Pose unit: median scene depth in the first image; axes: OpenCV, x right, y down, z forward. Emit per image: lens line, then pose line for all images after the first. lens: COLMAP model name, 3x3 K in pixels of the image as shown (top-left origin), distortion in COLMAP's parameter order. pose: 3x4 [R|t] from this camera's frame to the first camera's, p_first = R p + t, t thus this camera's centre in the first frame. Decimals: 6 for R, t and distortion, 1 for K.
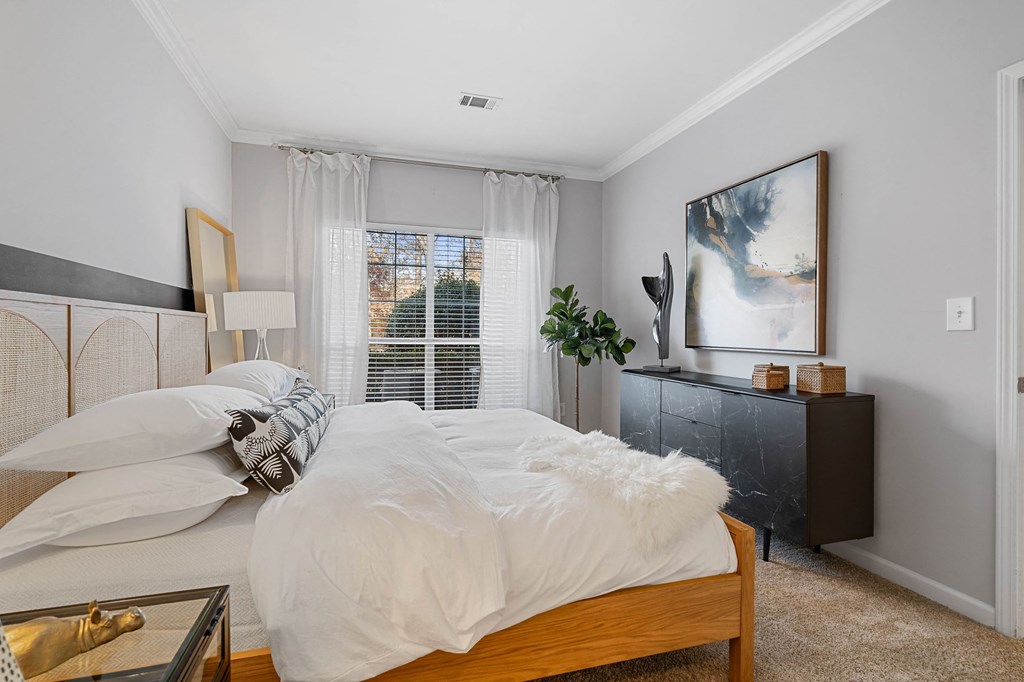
lens RADIAL K [[500.0, 0, 505.6], [0, 500.0, 343.5], [0, 0, 1]] dist [-0.006348, 0.002976]
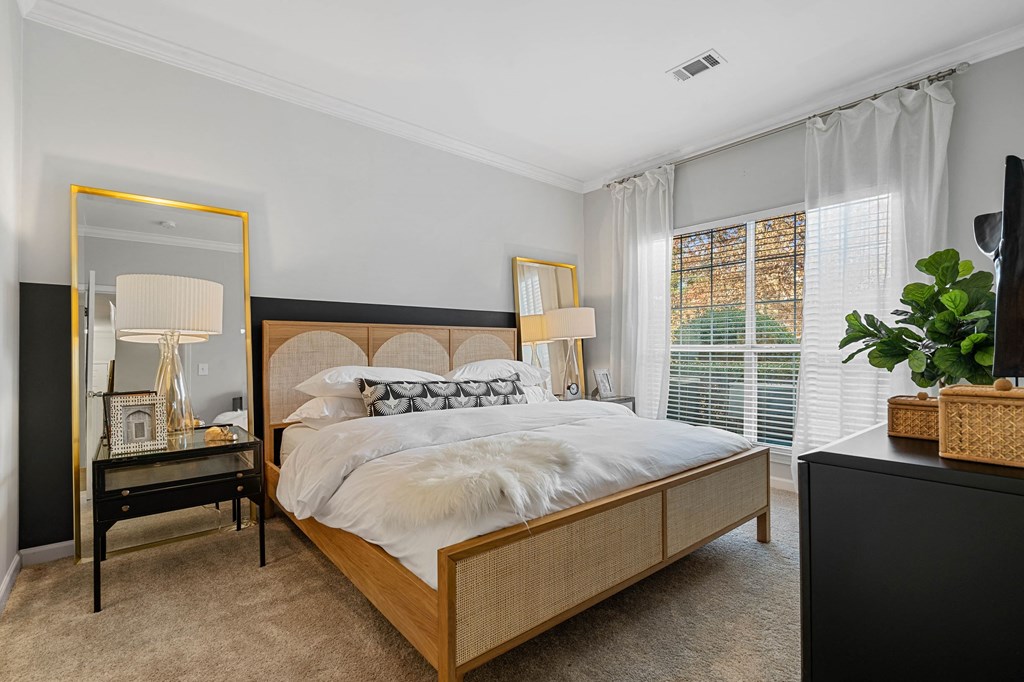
lens RADIAL K [[454.6, 0, 507.9], [0, 454.6, 349.0], [0, 0, 1]] dist [0.008371, 0.000766]
pose [[0.403523, 0.000852, -0.914969, 0.411488], [0.002132, 0.999996, 0.001872, -0.006060], [0.914967, -0.002706, 0.403520, 0.315447]]
